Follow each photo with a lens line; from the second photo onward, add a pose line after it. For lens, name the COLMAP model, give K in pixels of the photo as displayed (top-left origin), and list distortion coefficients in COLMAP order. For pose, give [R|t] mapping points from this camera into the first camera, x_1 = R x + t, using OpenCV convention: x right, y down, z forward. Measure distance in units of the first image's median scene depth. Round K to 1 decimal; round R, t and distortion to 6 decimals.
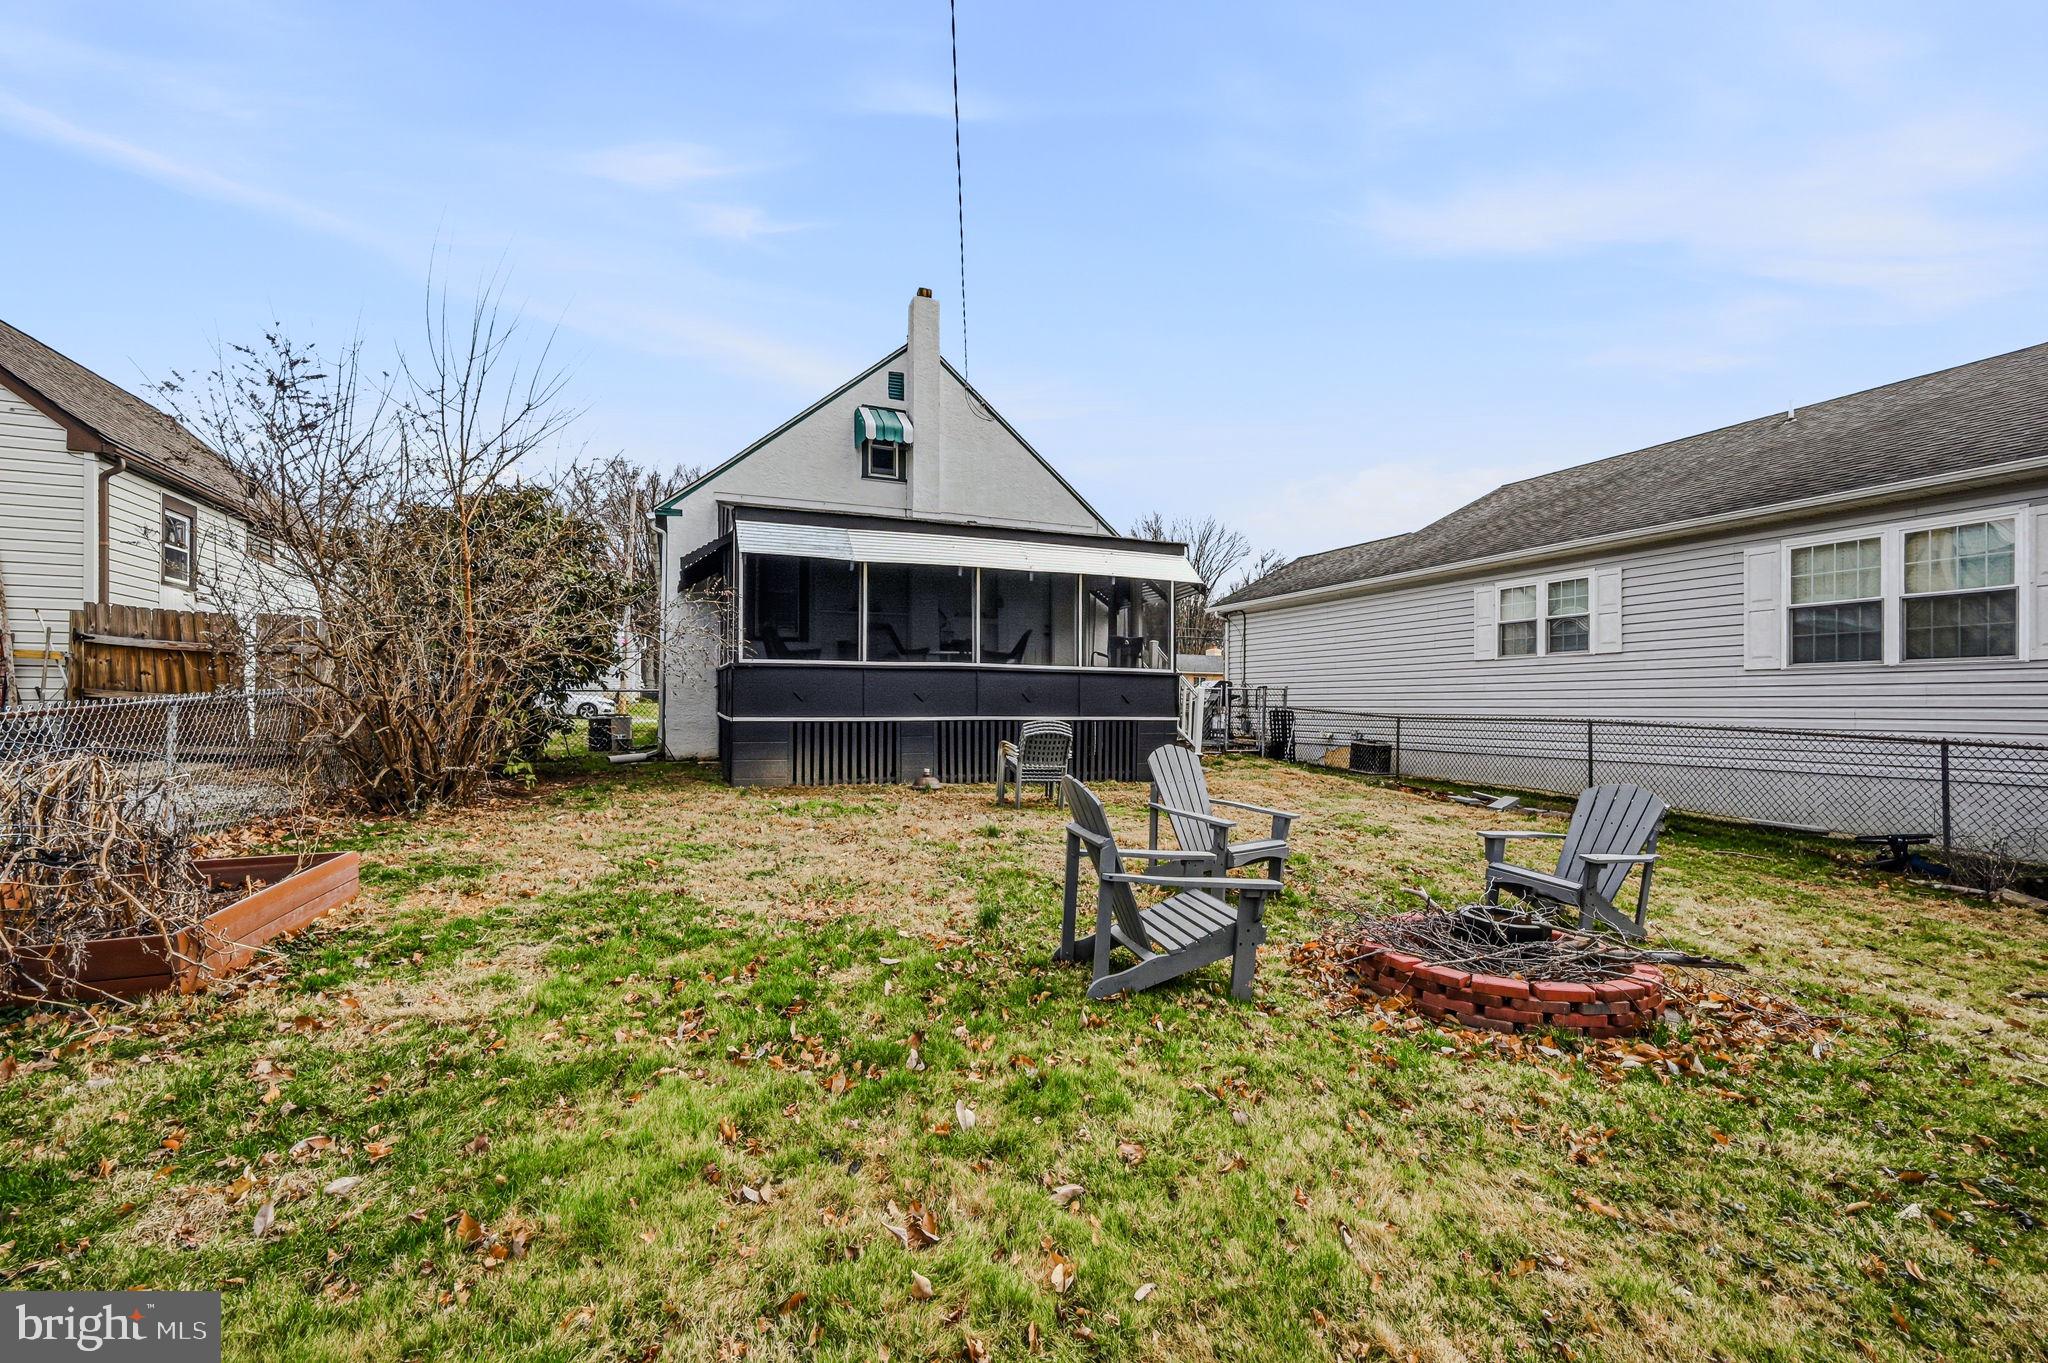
lens RADIAL K [[817.5, 0, 1029.7], [0, 817.5, 690.9], [0, 0, 1]] dist [-0.001829, -0.000073]
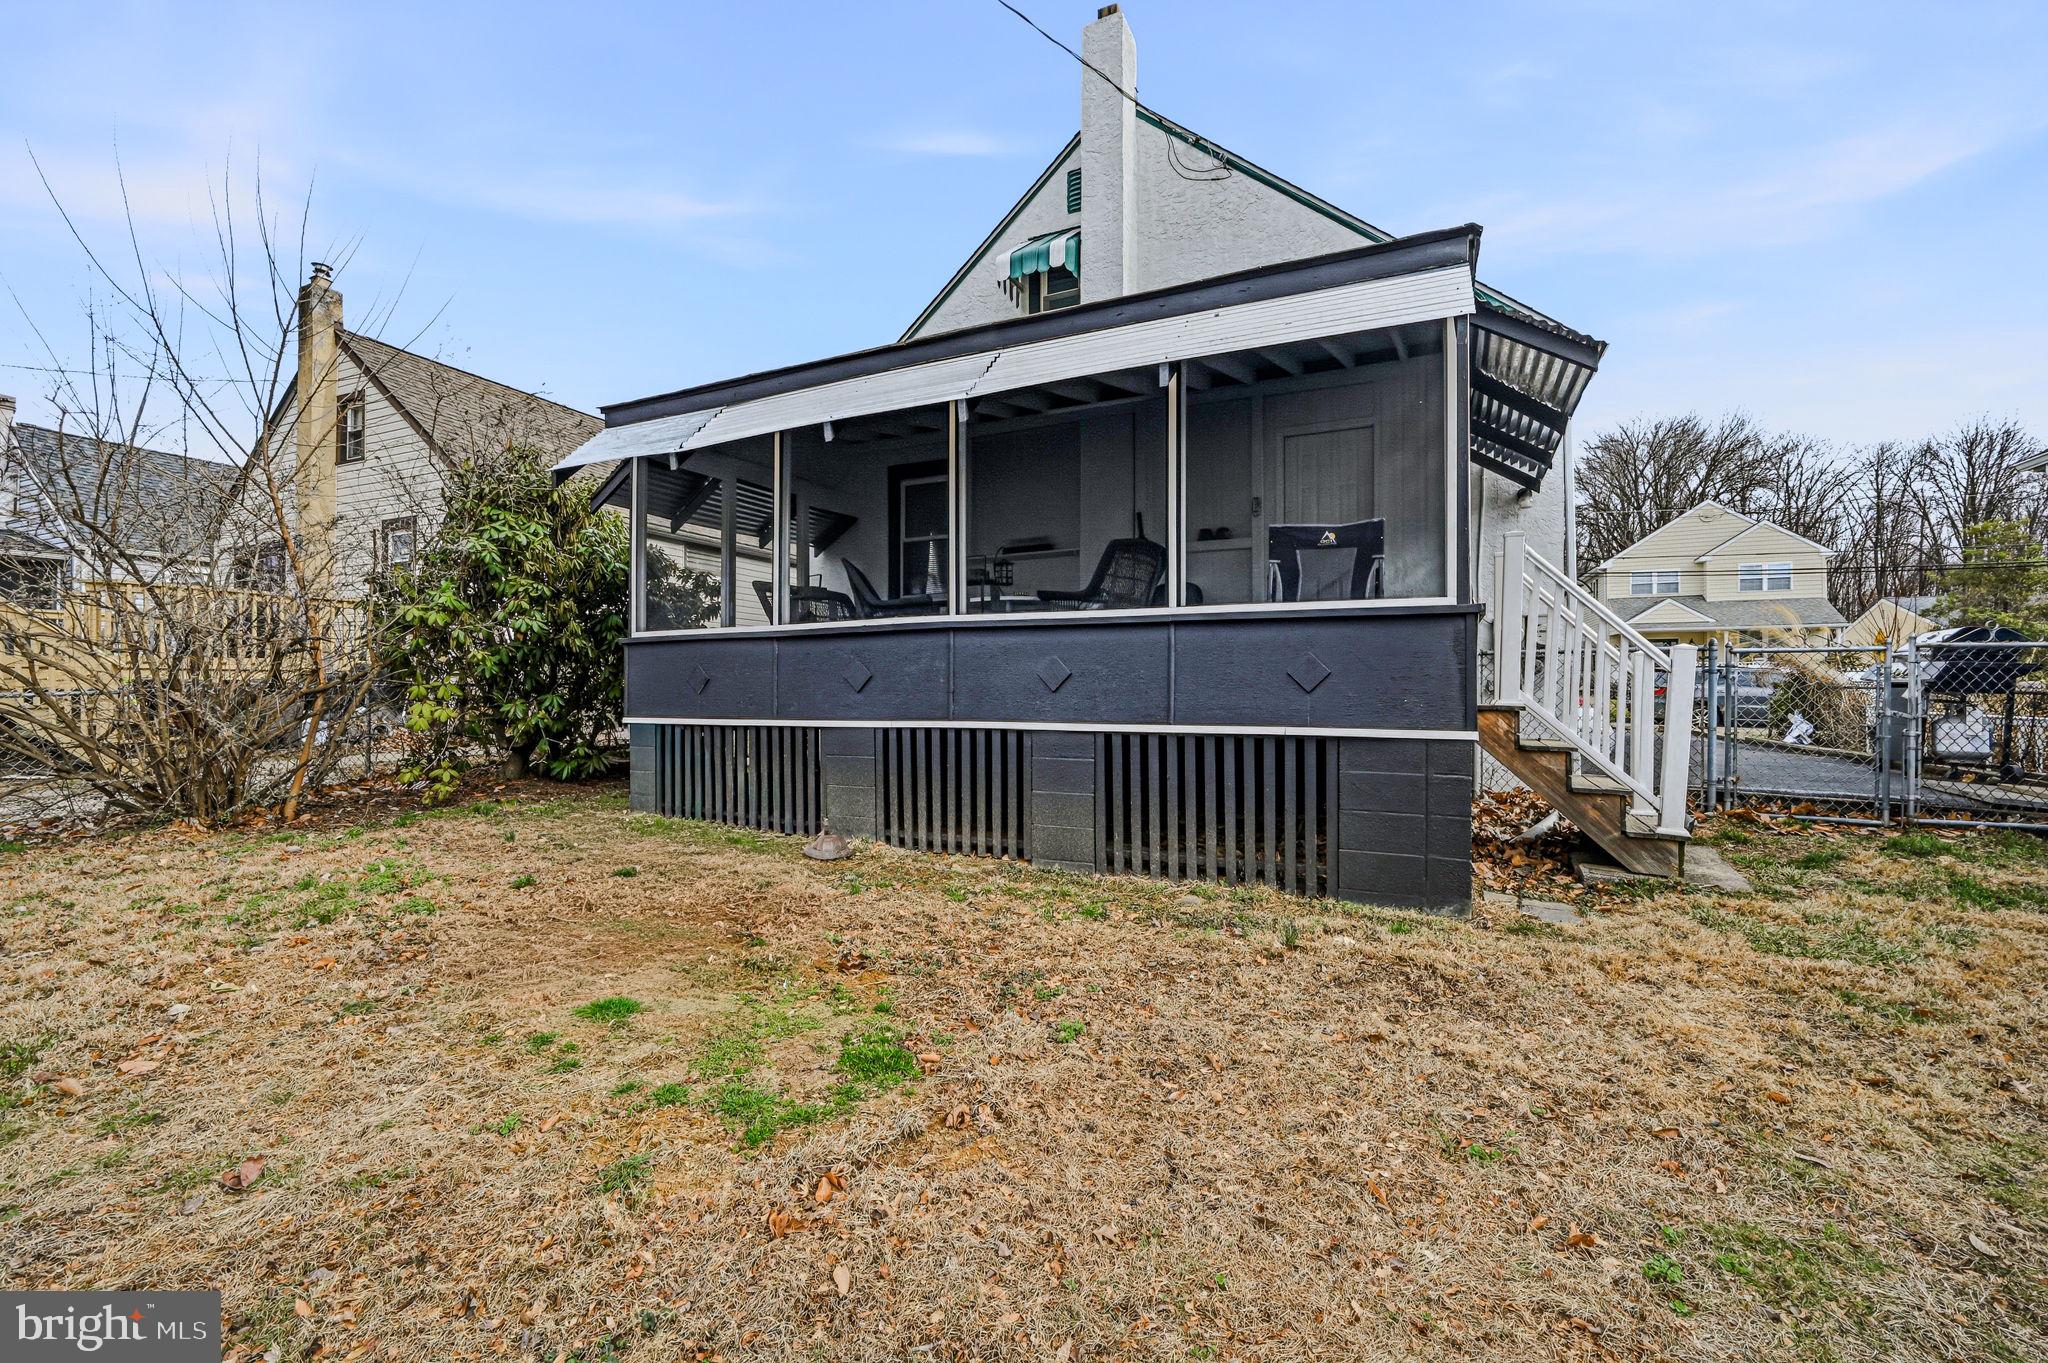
lens RADIAL K [[817.5, 0, 1029.7], [0, 817.5, 690.9], [0, 0, 1]] dist [-0.001829, -0.000073]
pose [[0.693907, -0.007450, -0.720026, 0.267738], [0.019509, 0.999774, 0.008456, 0.007435], [0.719800, -0.019915, 0.693896, 0.545795]]
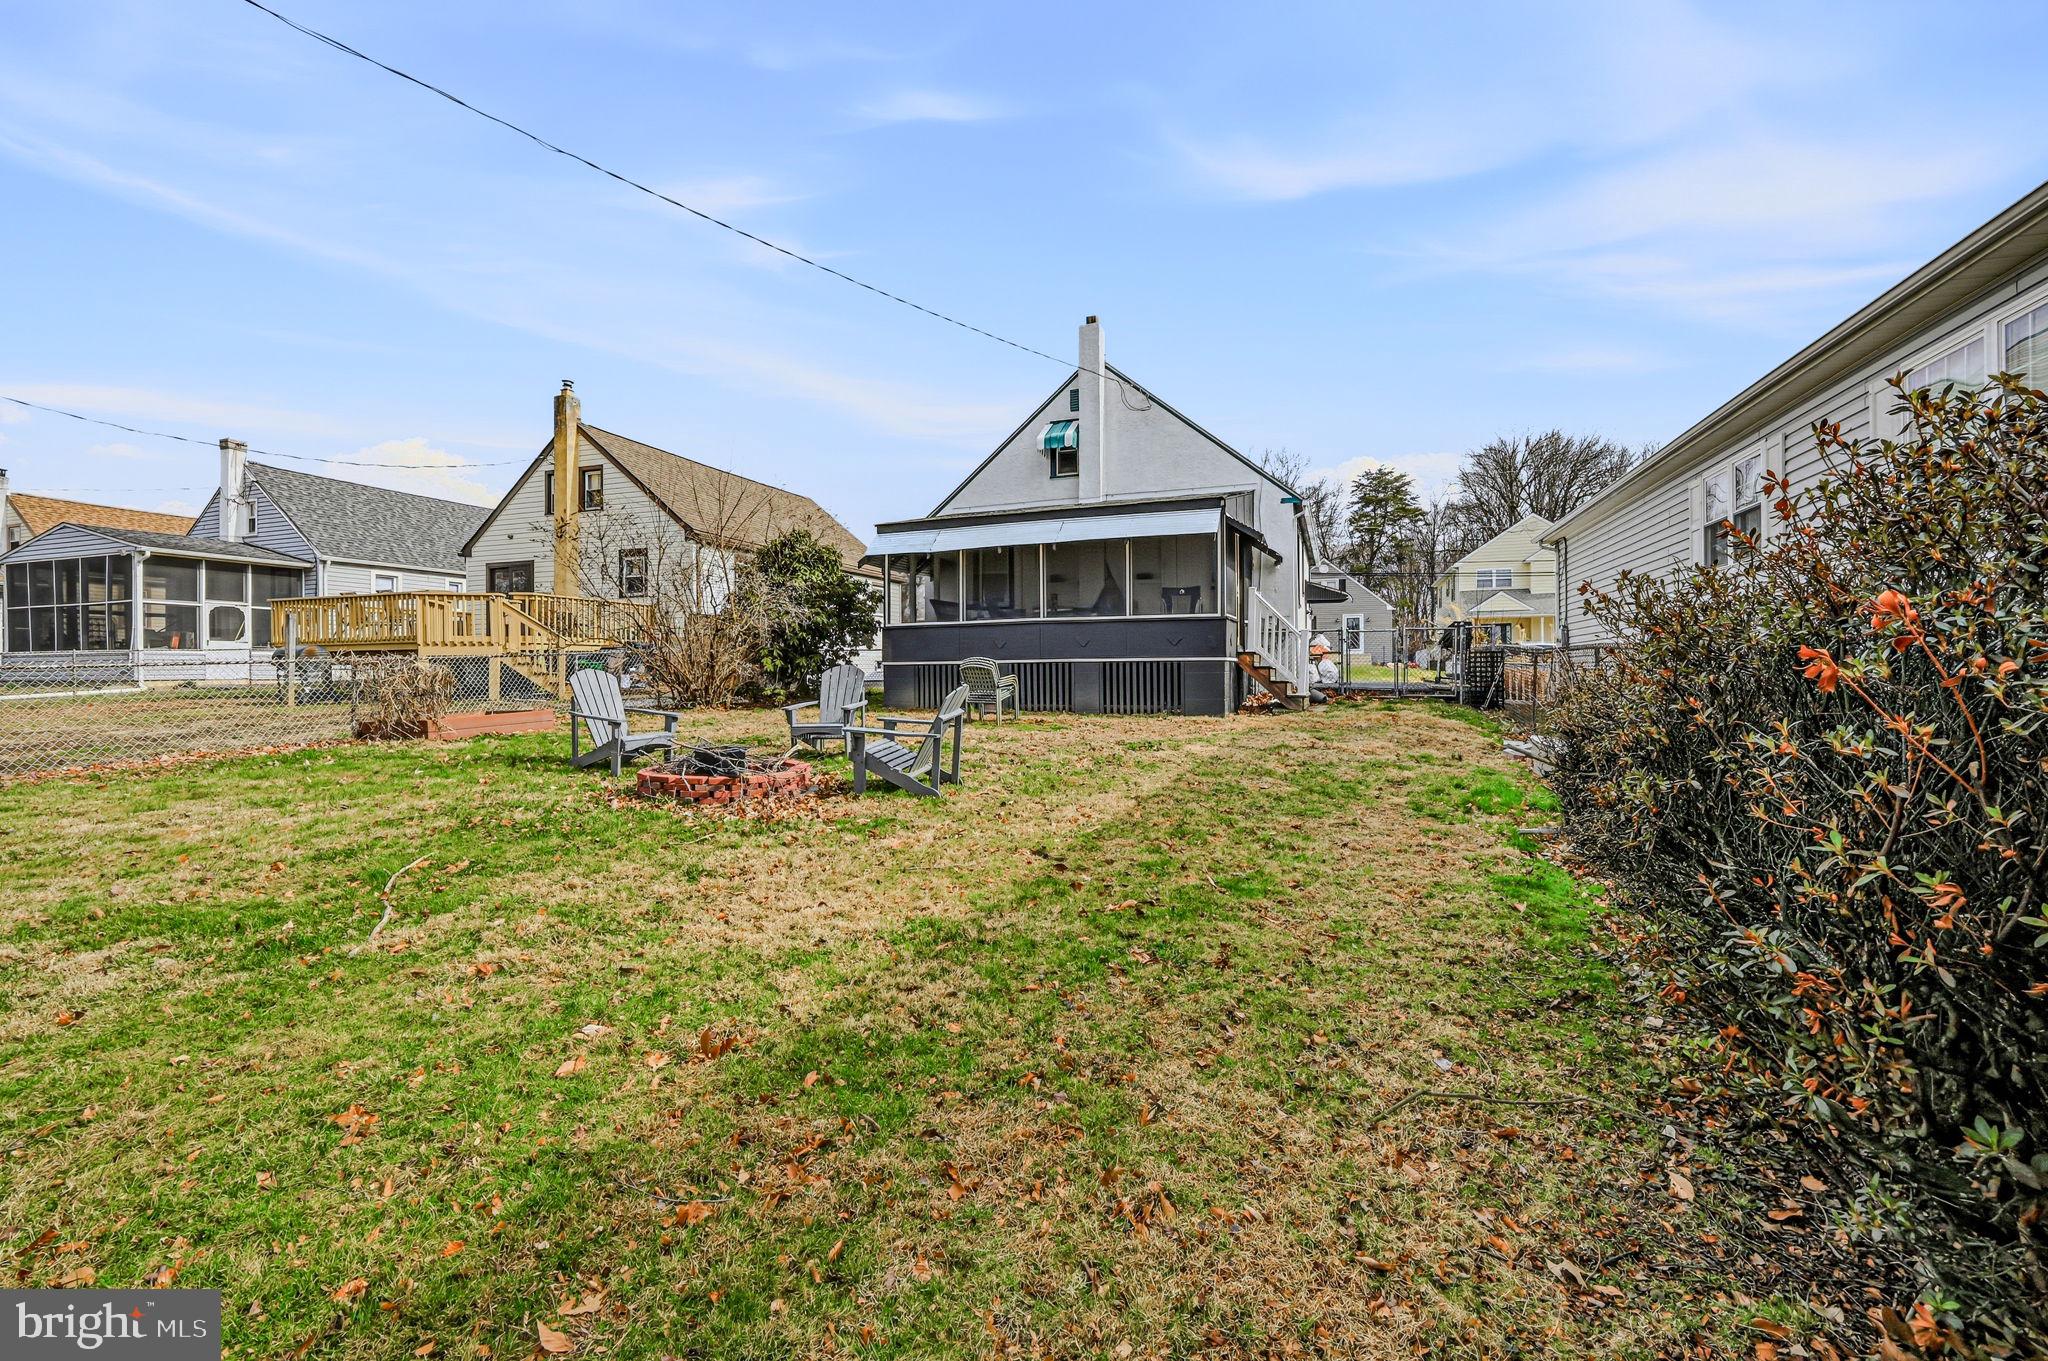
lens RADIAL K [[823.2, 0, 1024.0], [0, 823.2, 680.5], [0, 0, 1]] dist [0.000196, -0.000126]
pose [[0.740308, -0.006110, -0.672240, 0.638111], [0.024115, 0.999556, 0.017473, 0.032561], [0.671836, -0.029147, 0.740127, 0.003790]]
